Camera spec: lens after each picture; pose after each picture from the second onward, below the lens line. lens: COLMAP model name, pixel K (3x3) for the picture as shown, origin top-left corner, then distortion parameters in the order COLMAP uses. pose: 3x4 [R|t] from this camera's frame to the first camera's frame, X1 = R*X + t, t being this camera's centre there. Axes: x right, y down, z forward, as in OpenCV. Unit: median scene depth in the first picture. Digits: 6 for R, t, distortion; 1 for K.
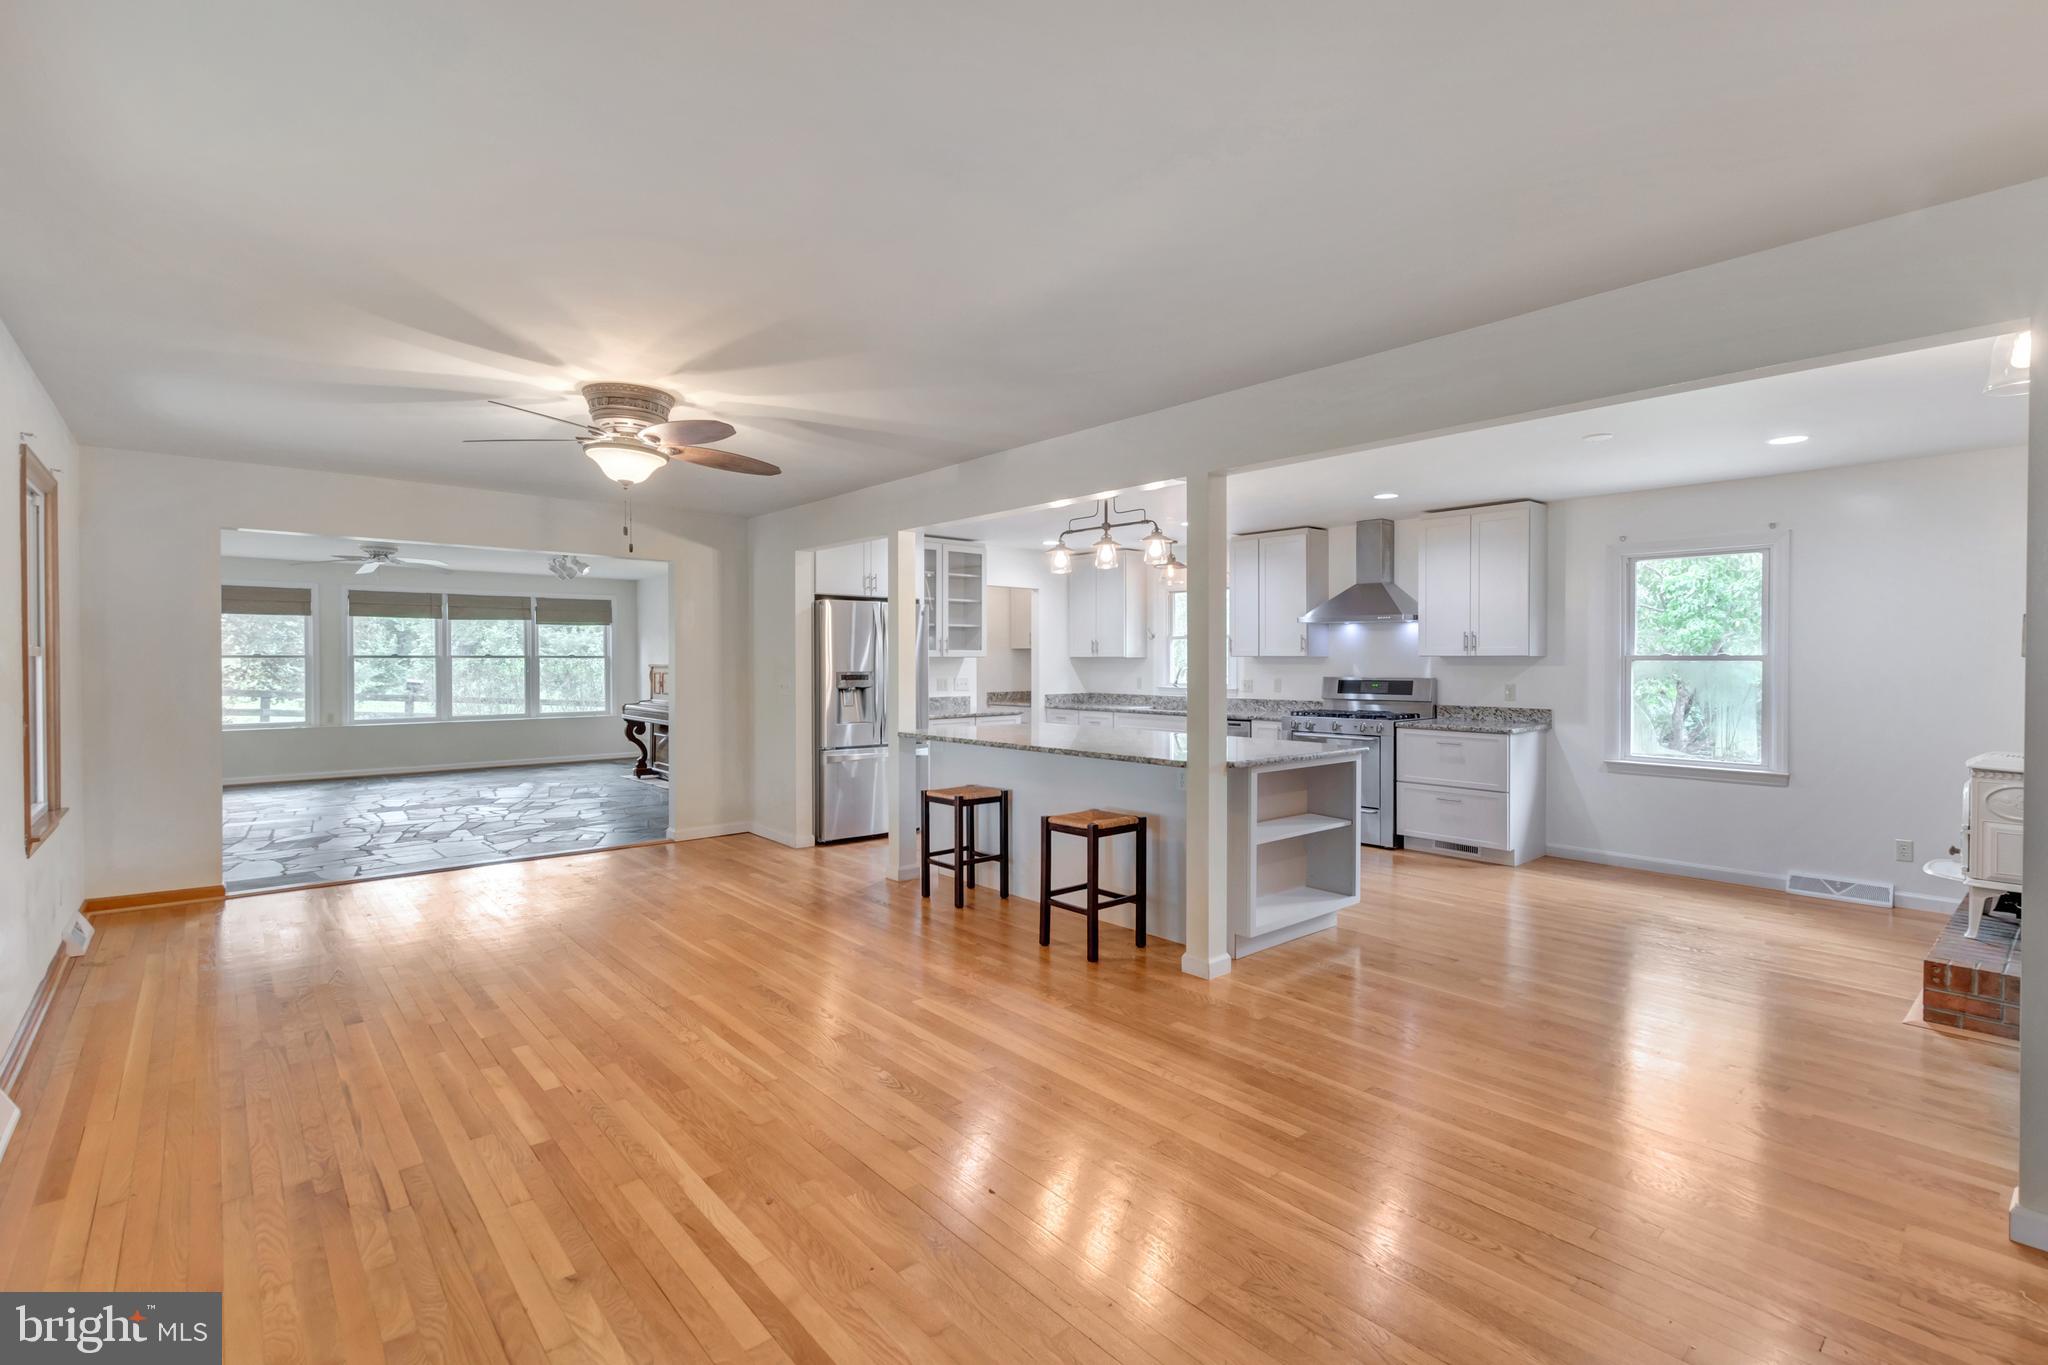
lens RADIAL K [[928.8, 0, 1049.5], [0, 928.8, 665.8], [0, 0, 1]] dist [0.003119, 0.000132]
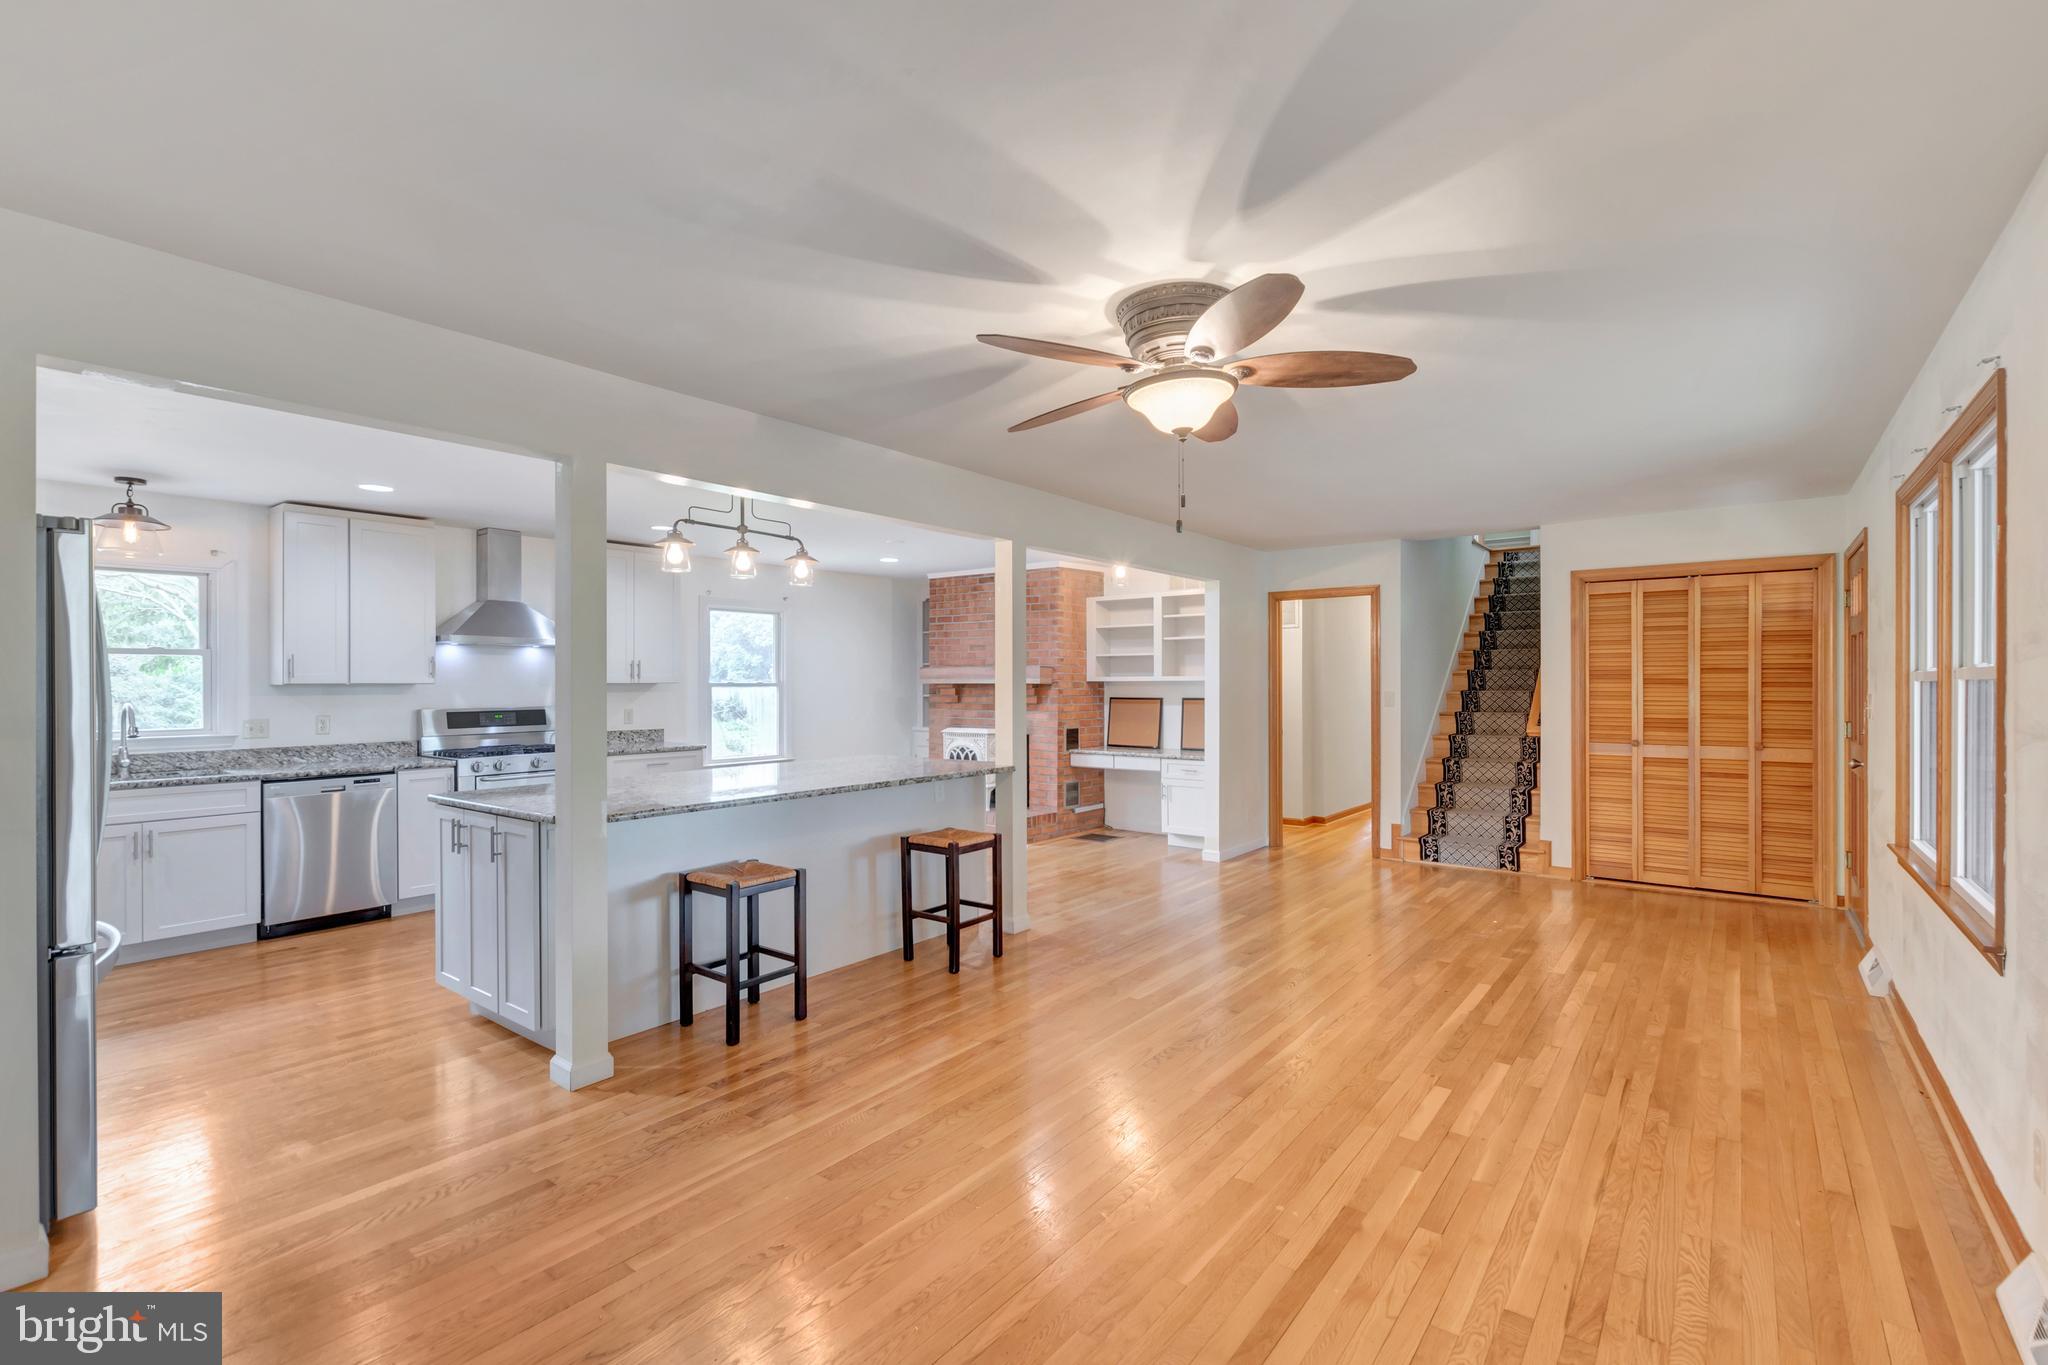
lens RADIAL K [[913.7, 0, 1024.0], [0, 913.7, 682.5], [0, 0, 1]] dist [0.010055, -0.004881]
pose [[-0.176170, 0.002011, 0.984358, -0.672157], [0.010767, 0.999942, -0.000116, -0.006543], [-0.984301, 0.010578, -0.176181, 0.749824]]
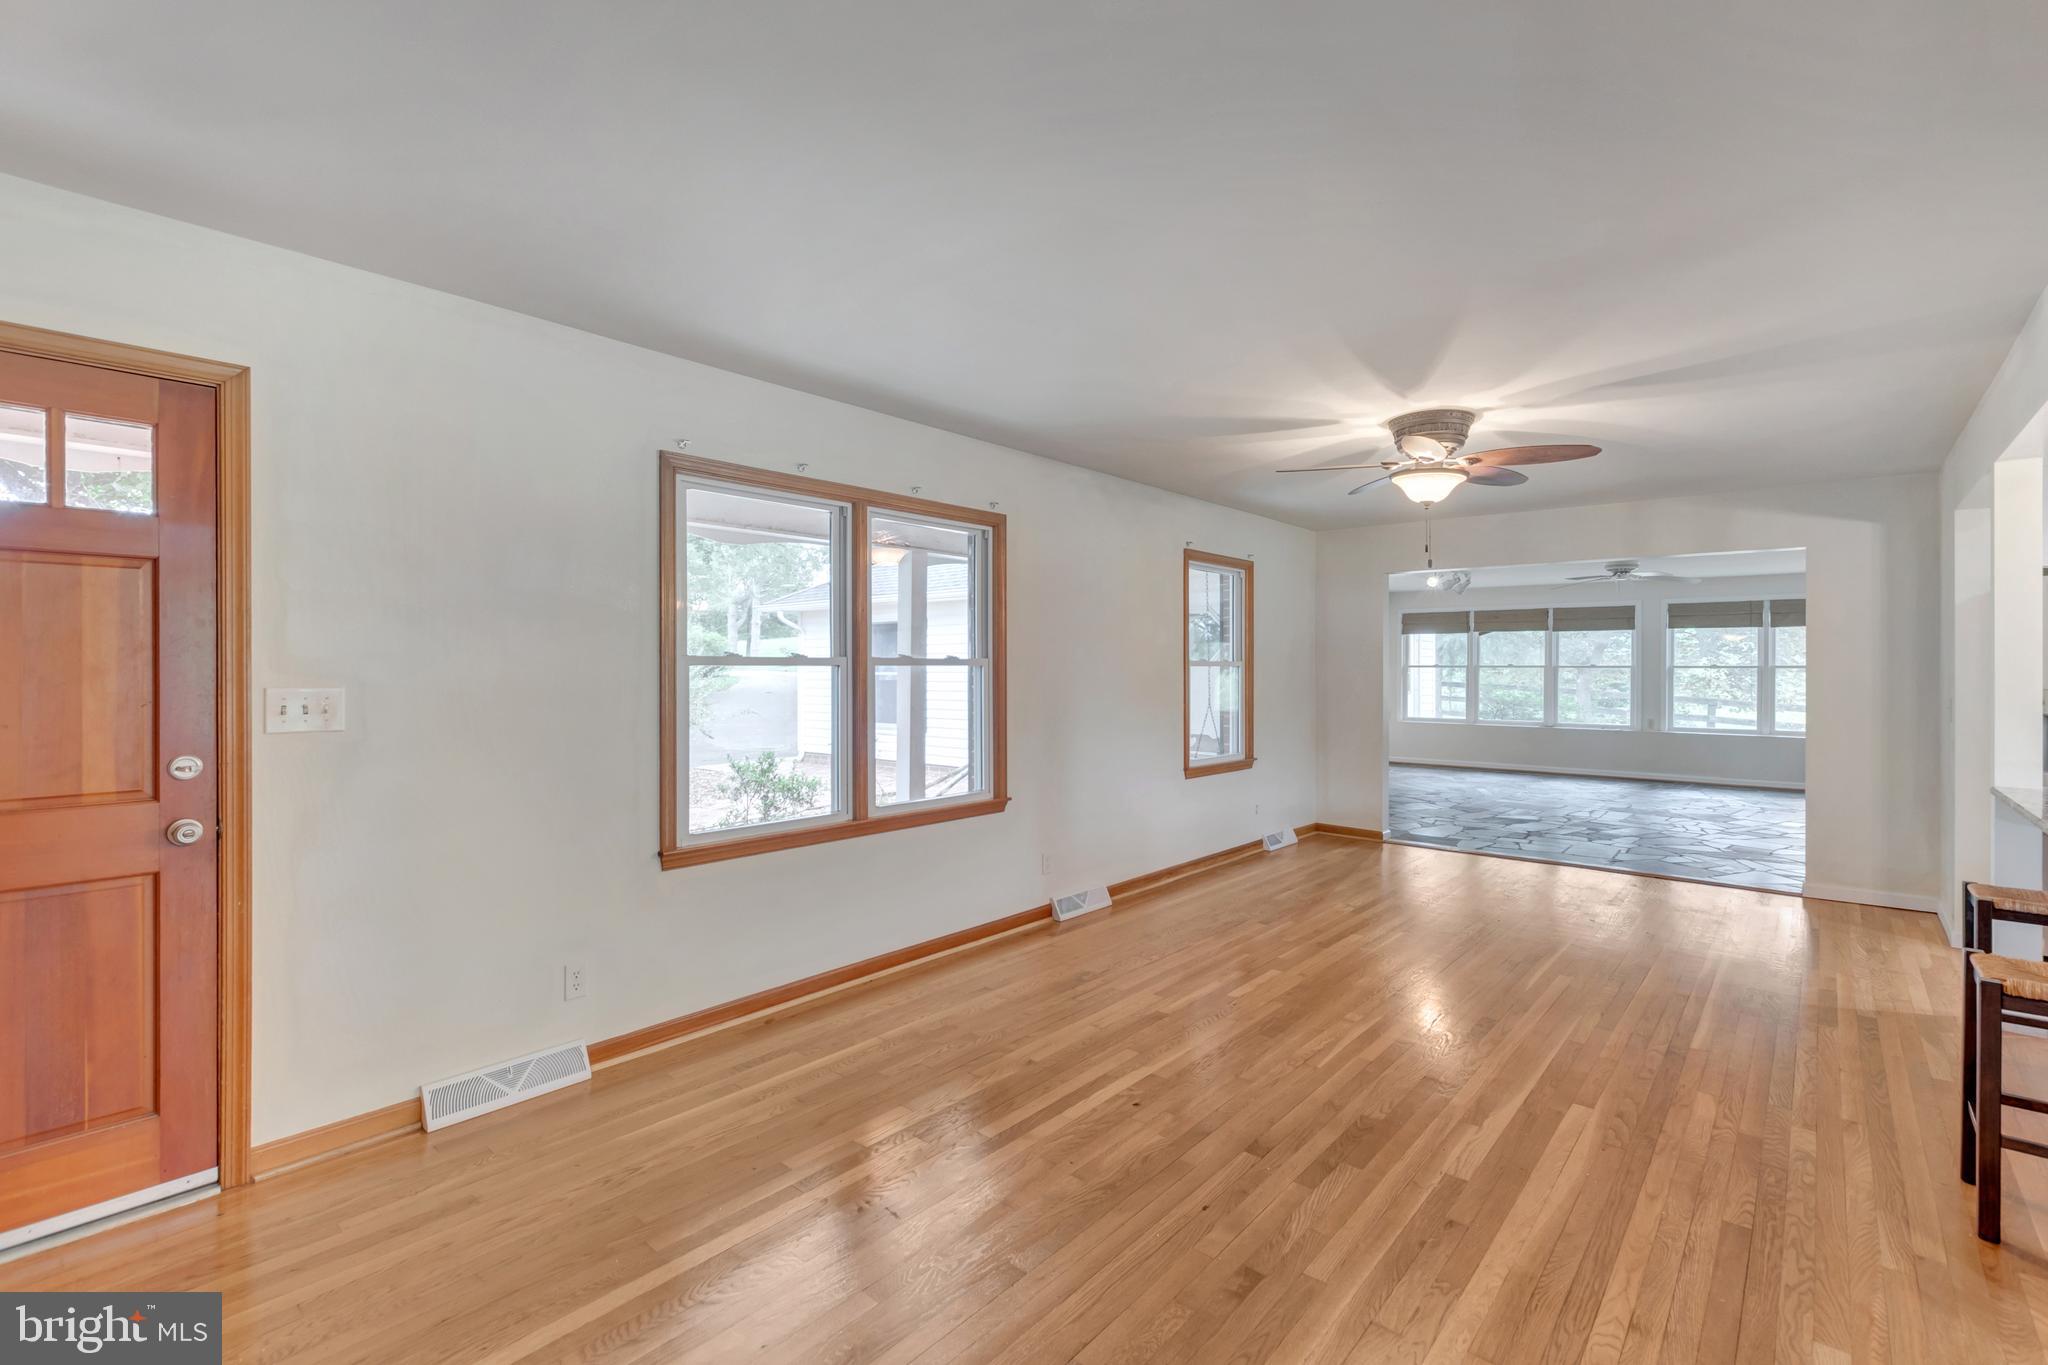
lens RADIAL K [[913.2, 0, 1032.1], [0, 913.2, 680.5], [0, 0, 1]] dist [0.002240, -0.000361]
pose [[0.129411, 0.014201, -0.991489, 0.317122], [-0.009468, 0.999870, 0.013085, -0.002025], [0.991546, 0.007694, 0.129528, 0.250468]]
